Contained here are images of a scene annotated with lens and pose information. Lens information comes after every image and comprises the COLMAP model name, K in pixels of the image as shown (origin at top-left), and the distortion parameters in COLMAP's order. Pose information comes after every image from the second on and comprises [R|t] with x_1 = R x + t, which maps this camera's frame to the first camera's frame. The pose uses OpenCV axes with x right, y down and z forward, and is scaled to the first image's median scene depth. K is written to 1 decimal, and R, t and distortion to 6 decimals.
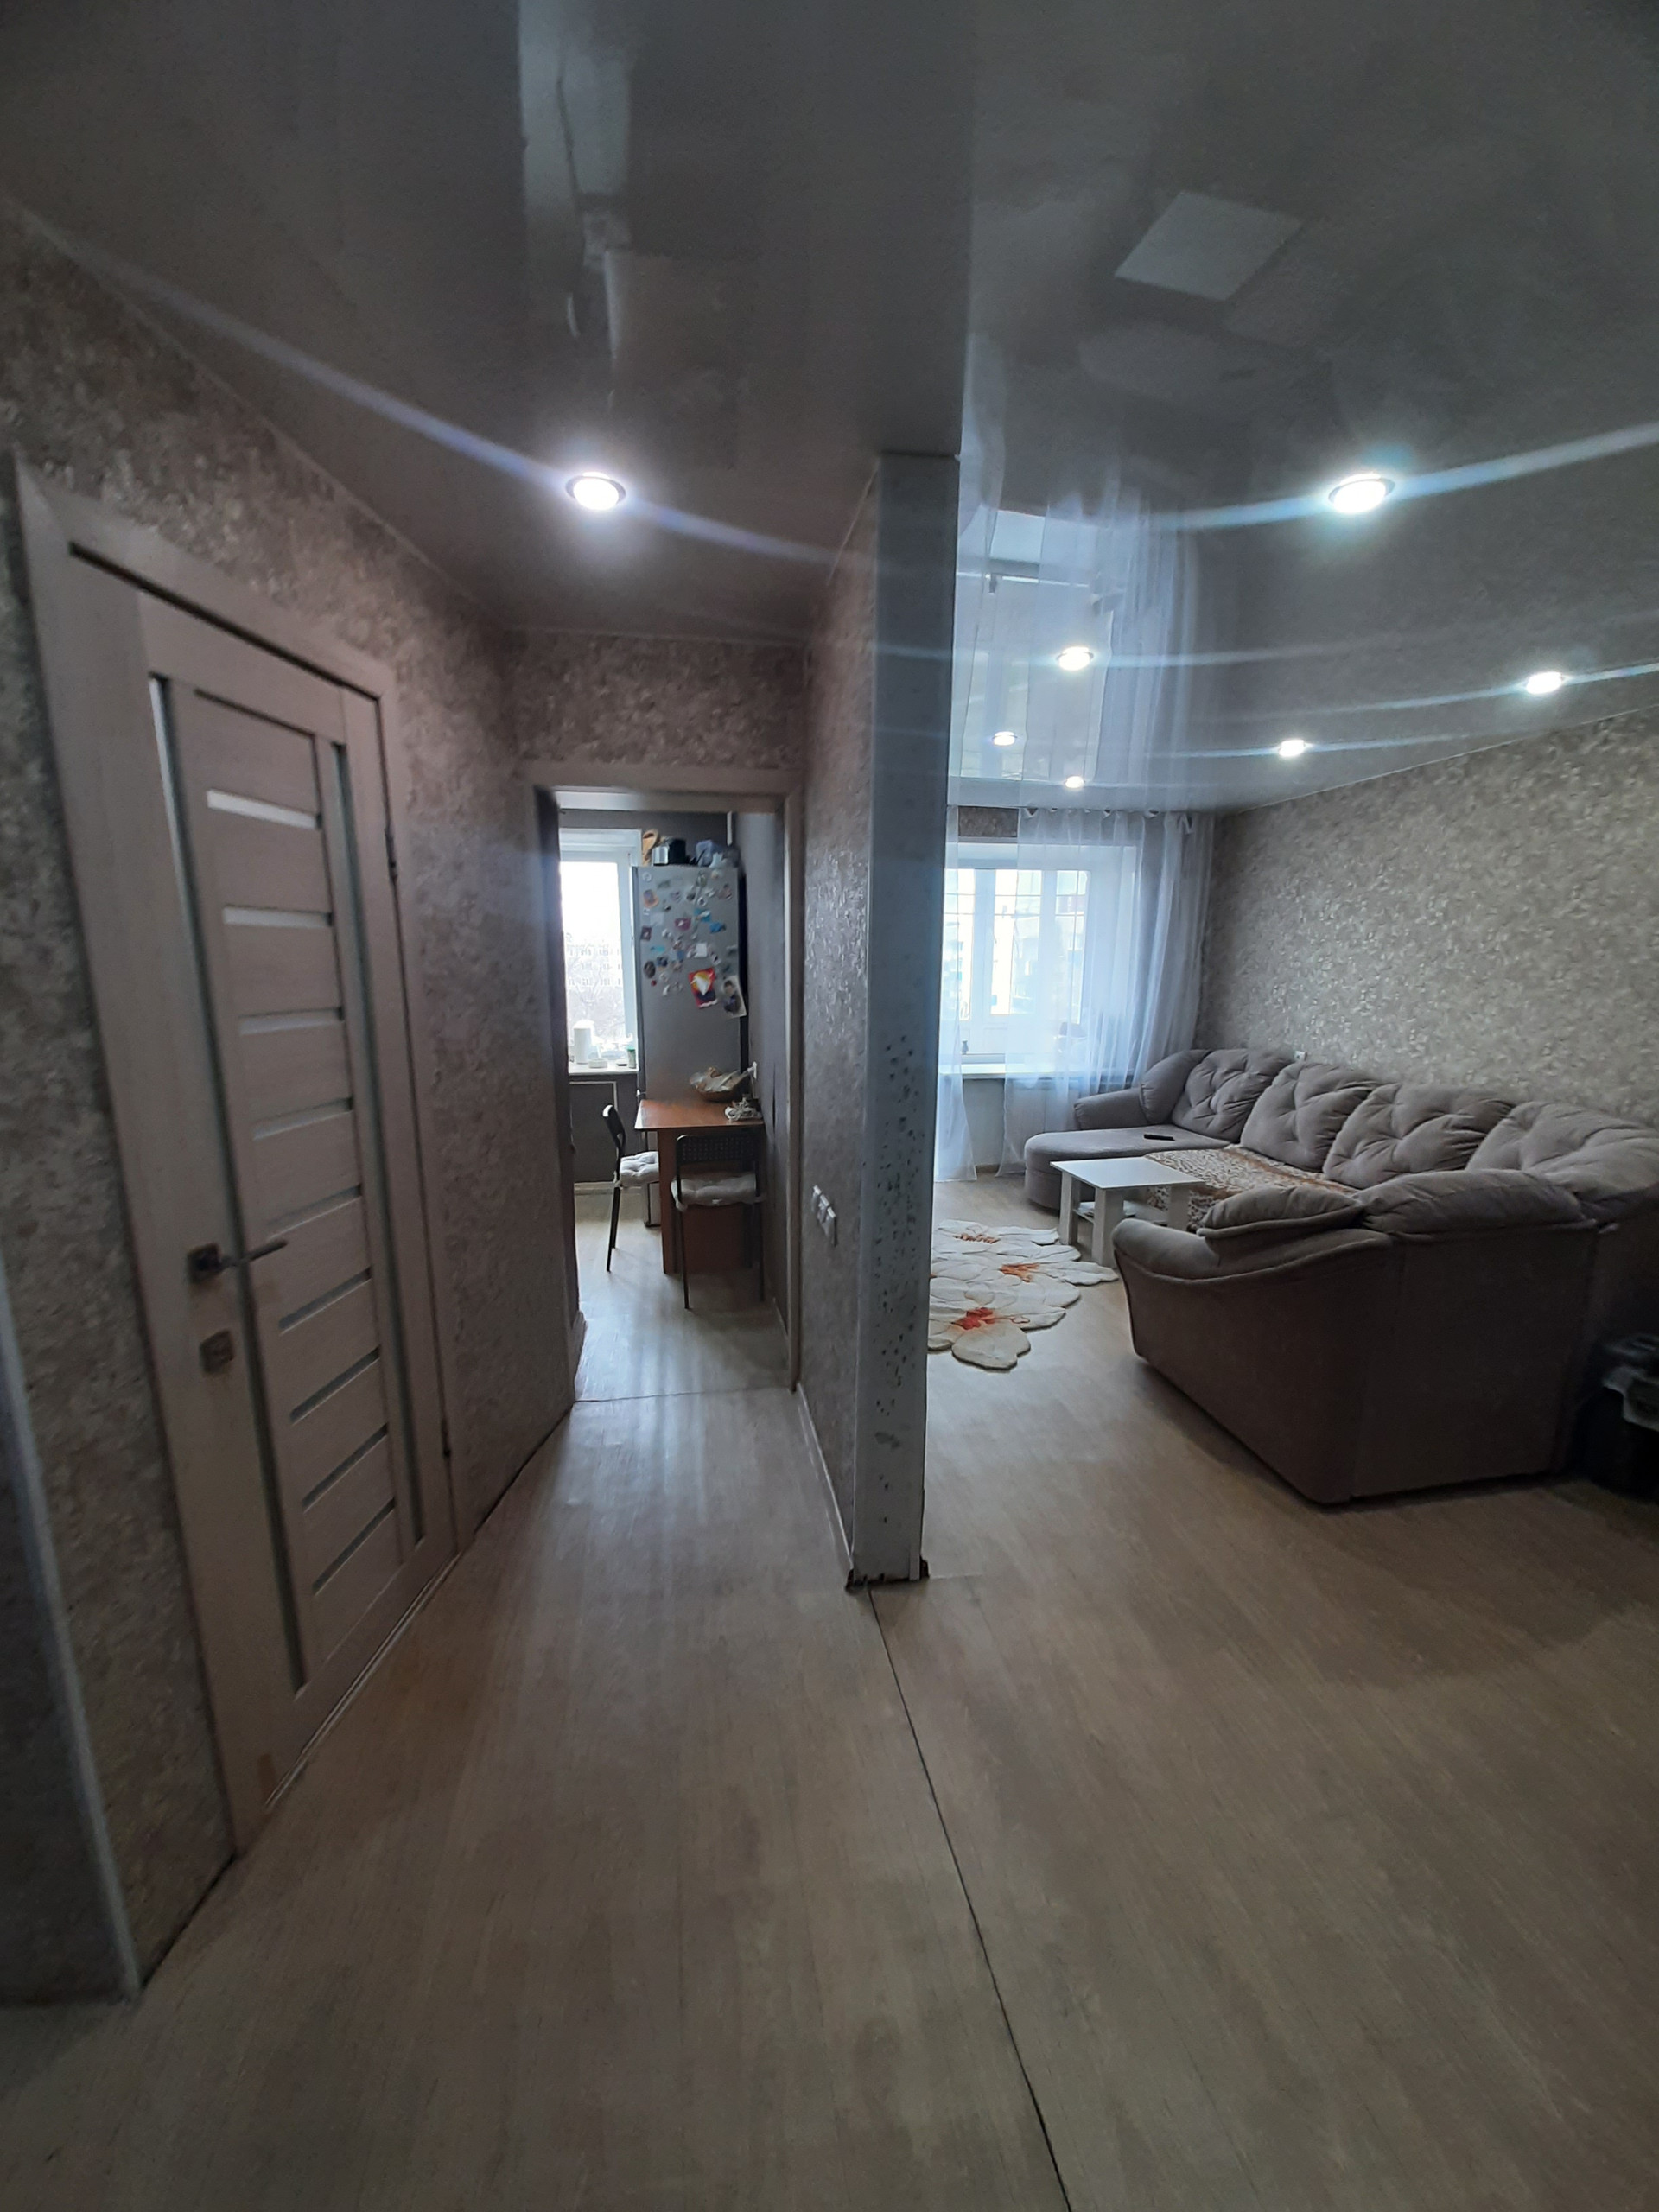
lens RADIAL K [[887.0, 0, 823.2], [0, 887.0, 1147.7], [0, 0, 1]] dist [0.013239, -0.011680]
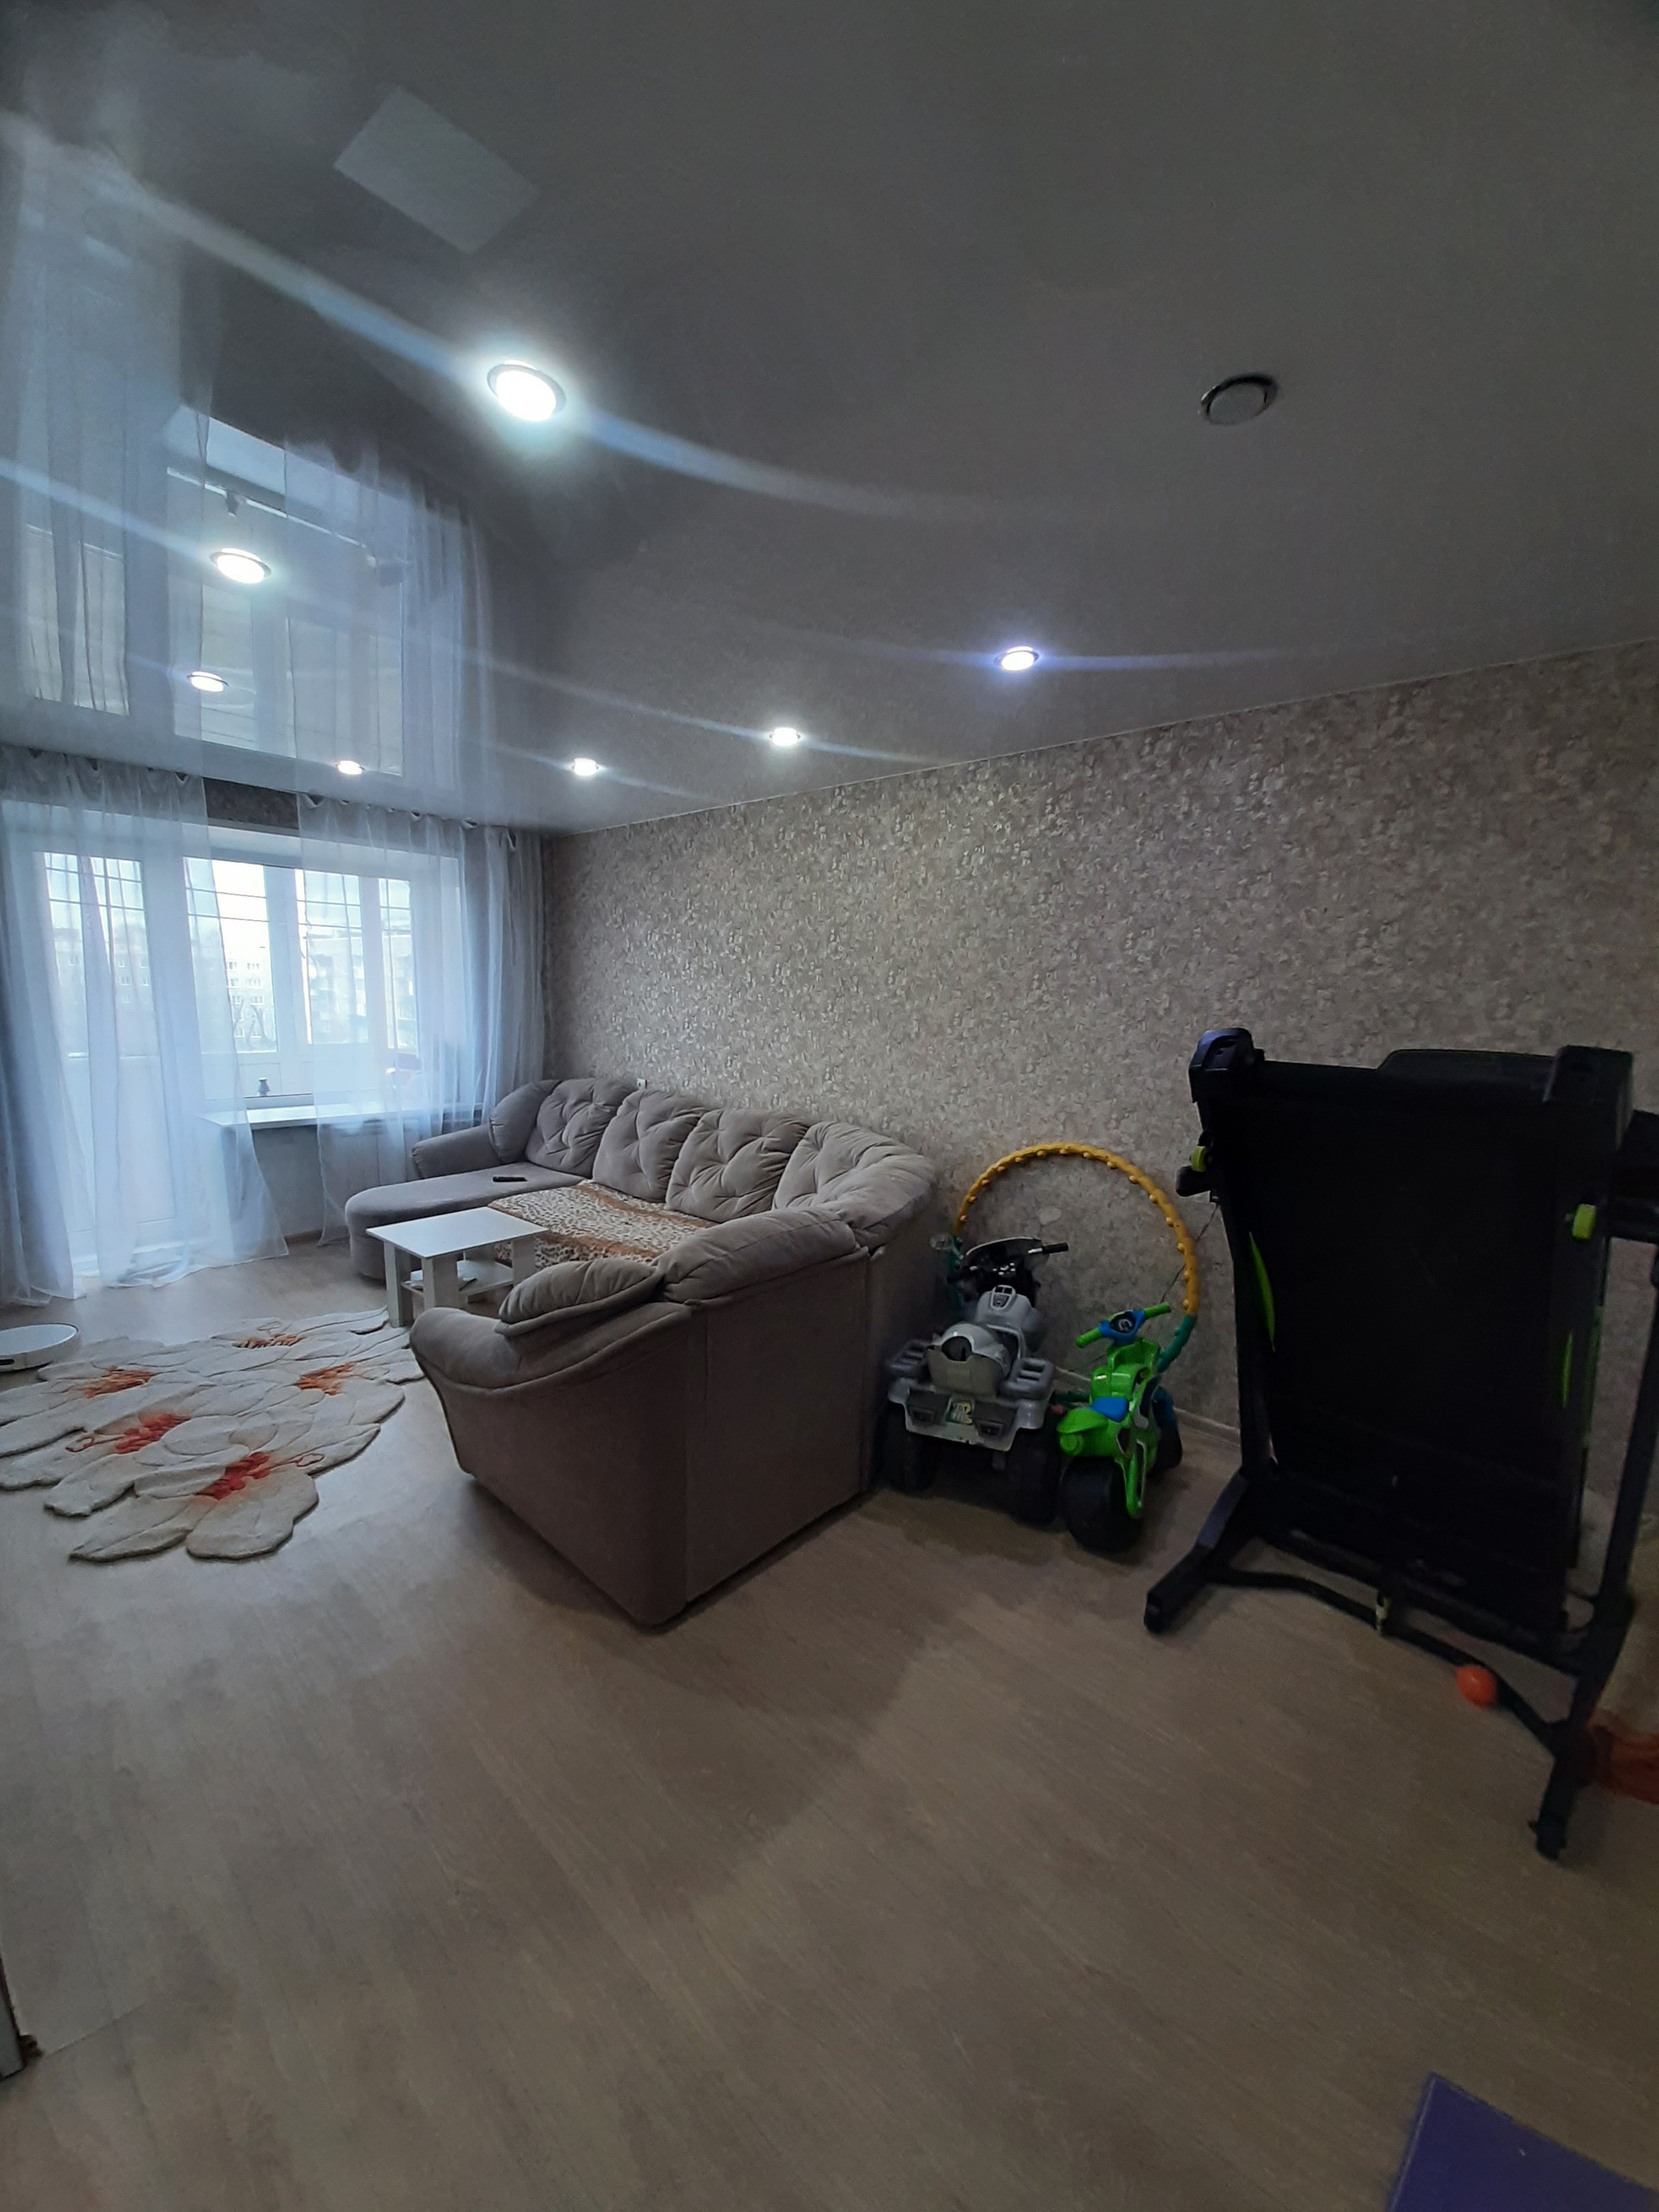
lens RADIAL K [[882.3, 0, 829.1], [0, 882.3, 1139.6], [0, 0, 1]] dist [0.007873, -0.007481]
pose [[0.789015, -0.080420, 0.609087, 0.110115], [0.099726, 0.995013, 0.002189, -0.026061], [-0.606226, 0.059014, 0.793100, 0.103155]]
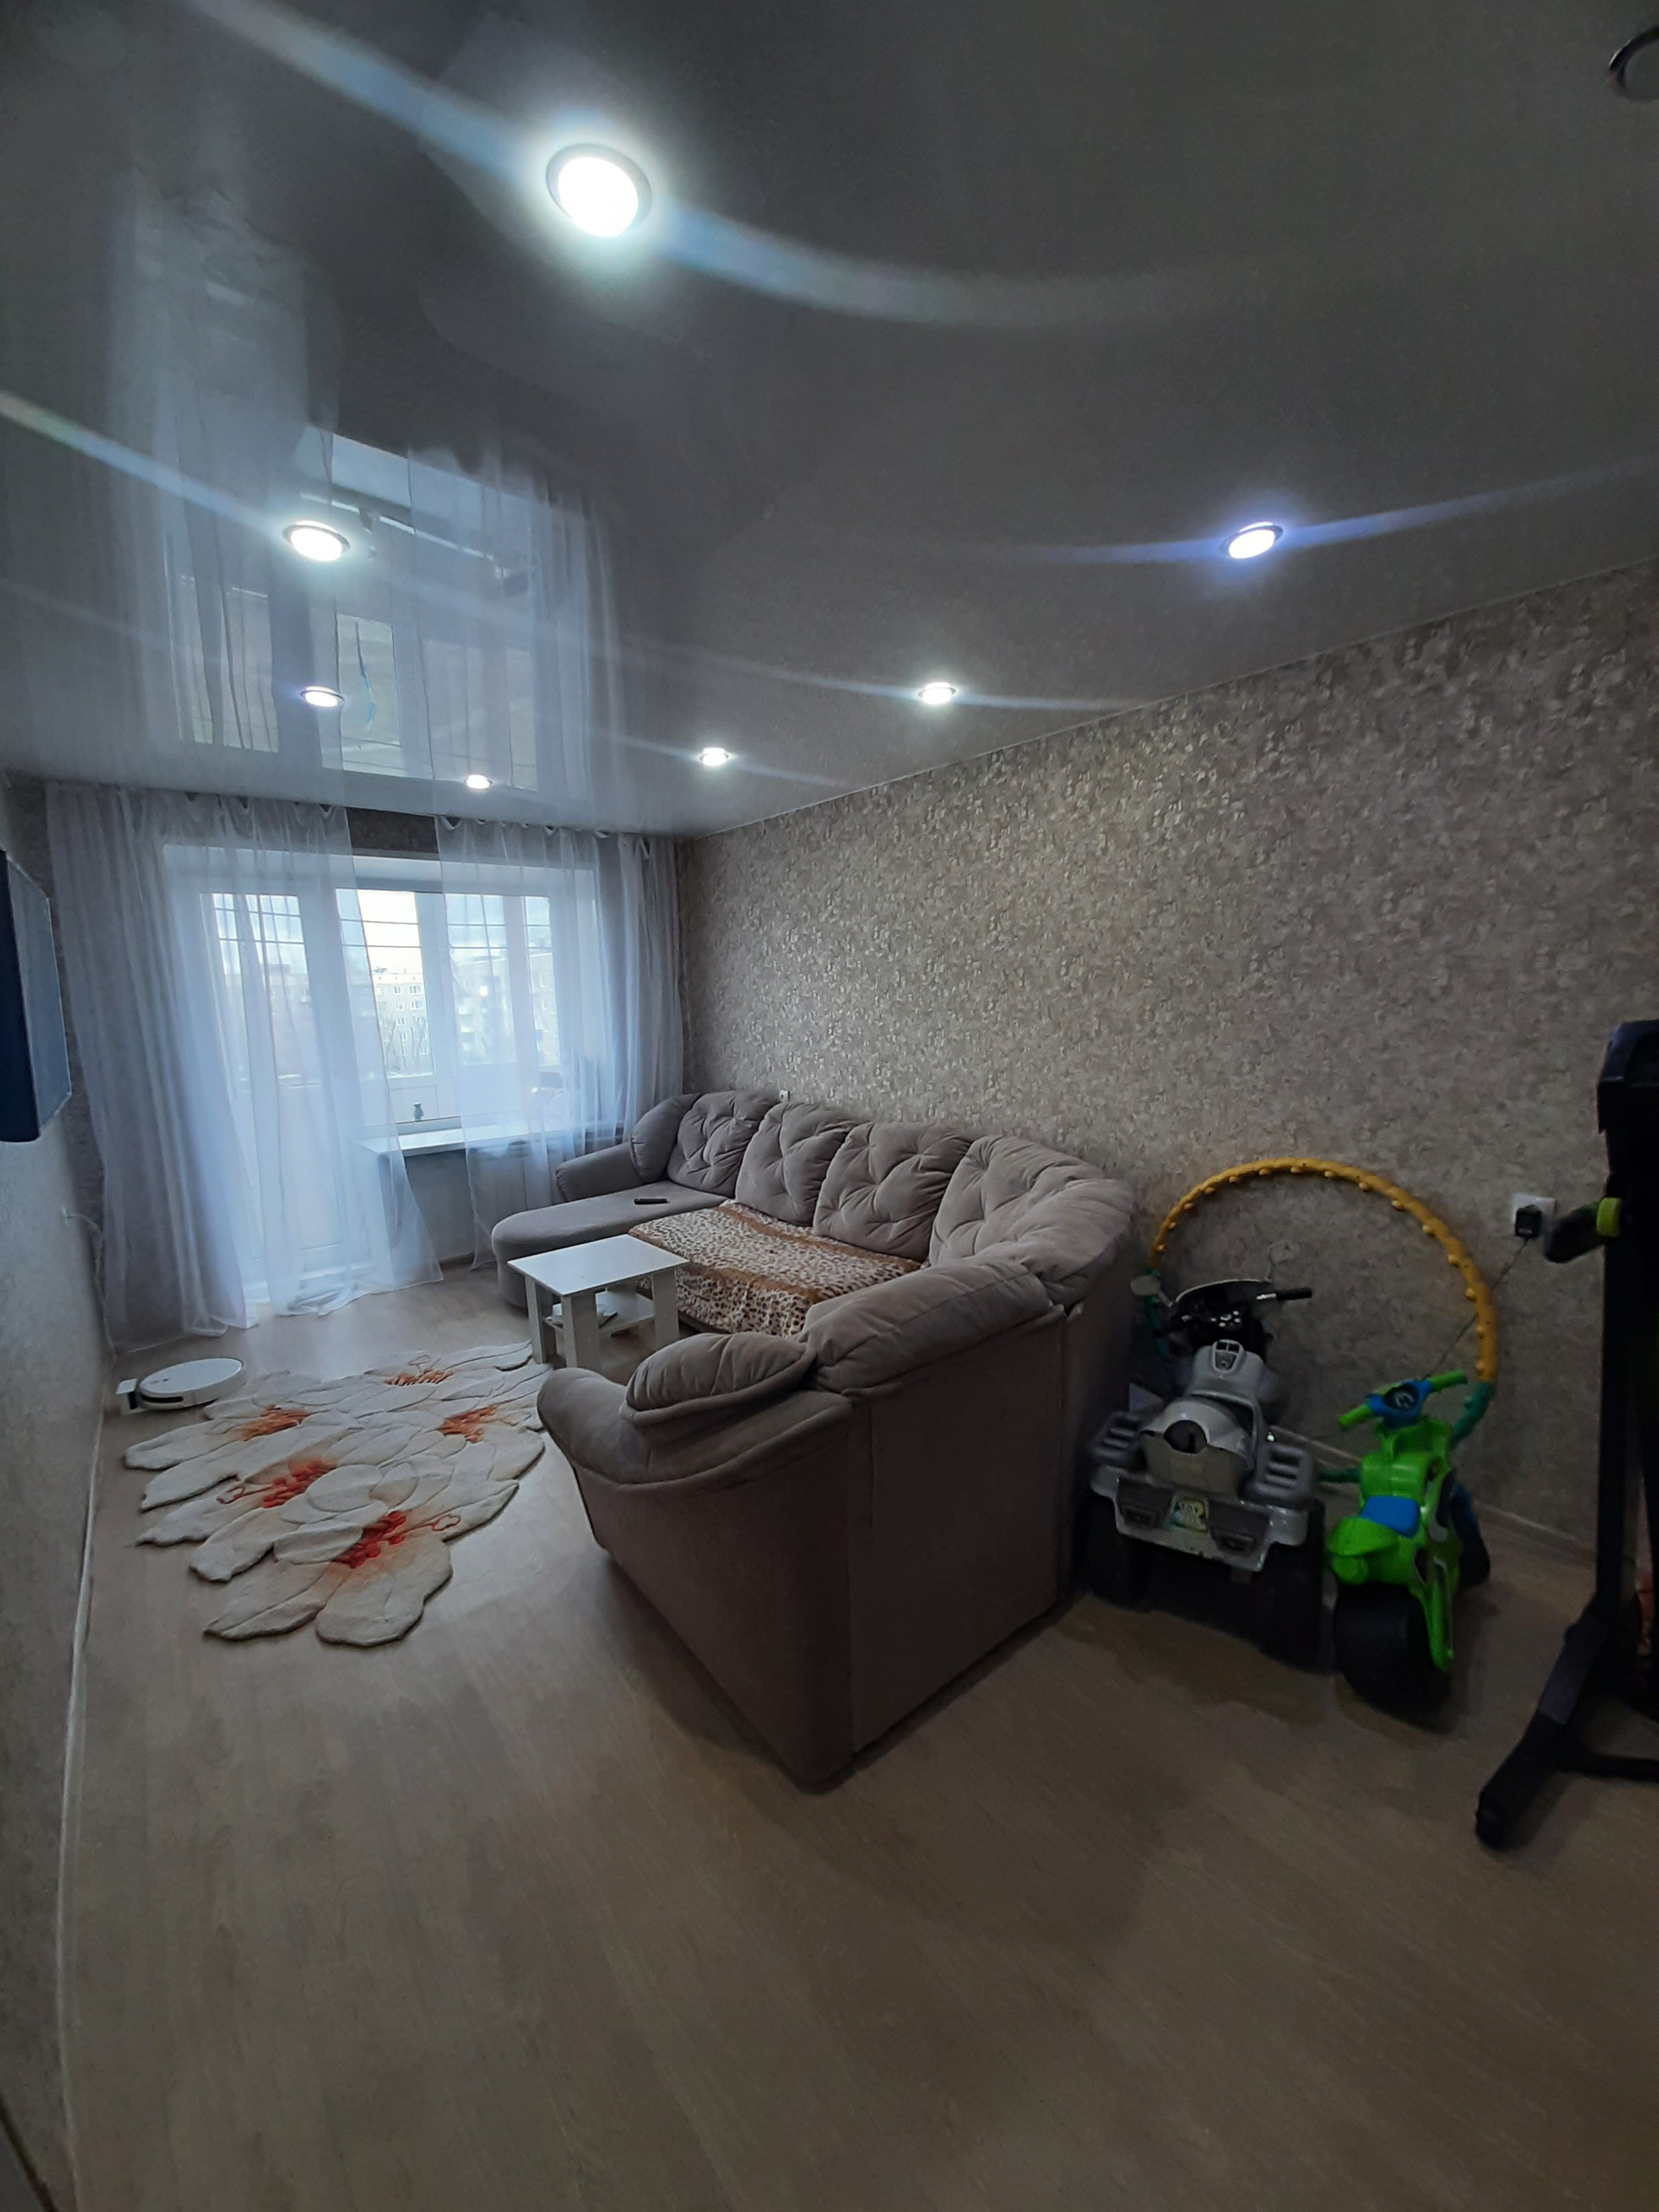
lens RADIAL K [[895.4, 0, 821.0], [0, 895.4, 1141.8], [0, 0, 1]] dist [0.001755, -0.000042]
pose [[0.878348, -0.105080, 0.466330, 0.149765], [0.125183, 0.992058, -0.012243, -0.046116], [-0.461340, 0.069130, 0.884526, 0.179132]]
